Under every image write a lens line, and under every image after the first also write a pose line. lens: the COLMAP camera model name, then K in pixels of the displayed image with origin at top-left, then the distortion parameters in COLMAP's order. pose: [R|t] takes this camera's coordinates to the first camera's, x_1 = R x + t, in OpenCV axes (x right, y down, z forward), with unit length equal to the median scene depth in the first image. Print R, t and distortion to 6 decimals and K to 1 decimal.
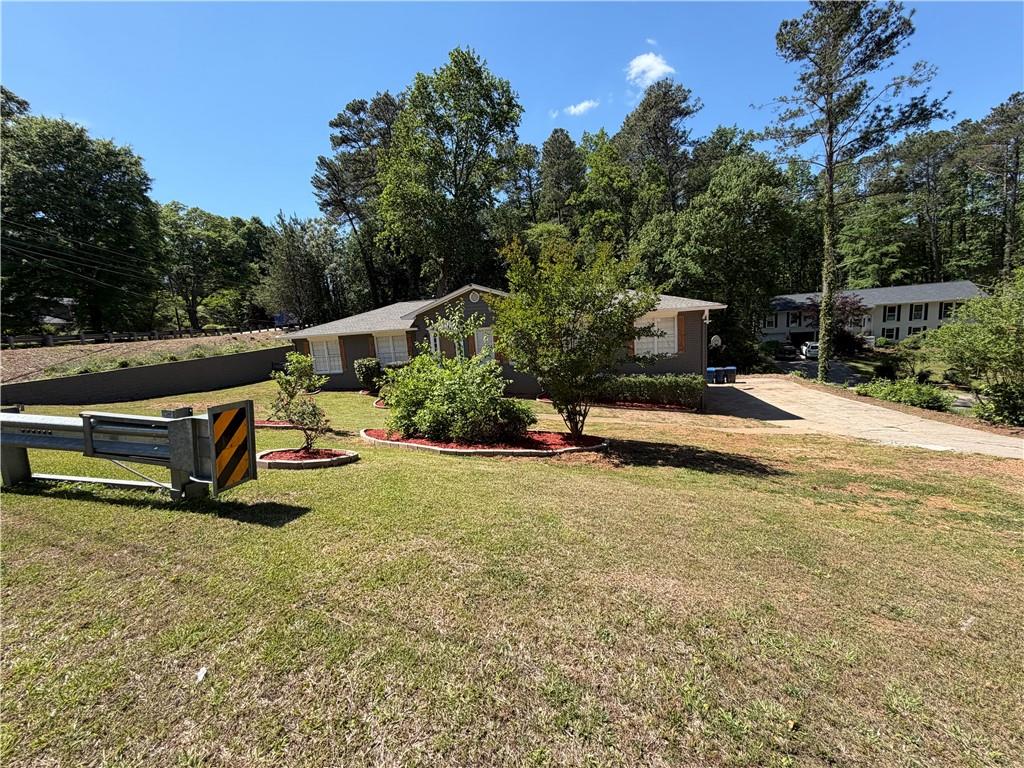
lens RADIAL K [[406.1, 0, 513.2], [0, 406.1, 381.5], [0, 0, 1]] dist [-0.001098, 0.000393]
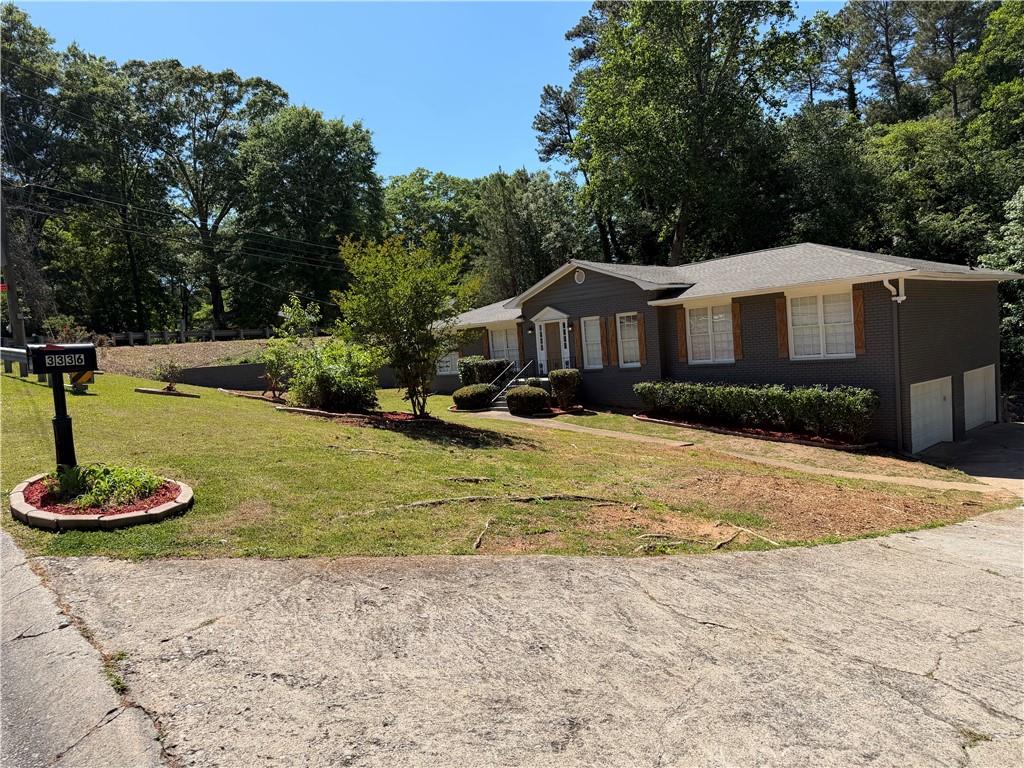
lens RADIAL K [[716.3, 0, 514.8], [0, 716.3, 388.6], [0, 0, 1]] dist [0.053966, -0.063073]
pose [[0.818605, 0.041955, -0.572822, 0.553935], [-0.065011, 0.997687, -0.019831, 0.032970], [0.570665, 0.053473, 0.819440, -0.141428]]
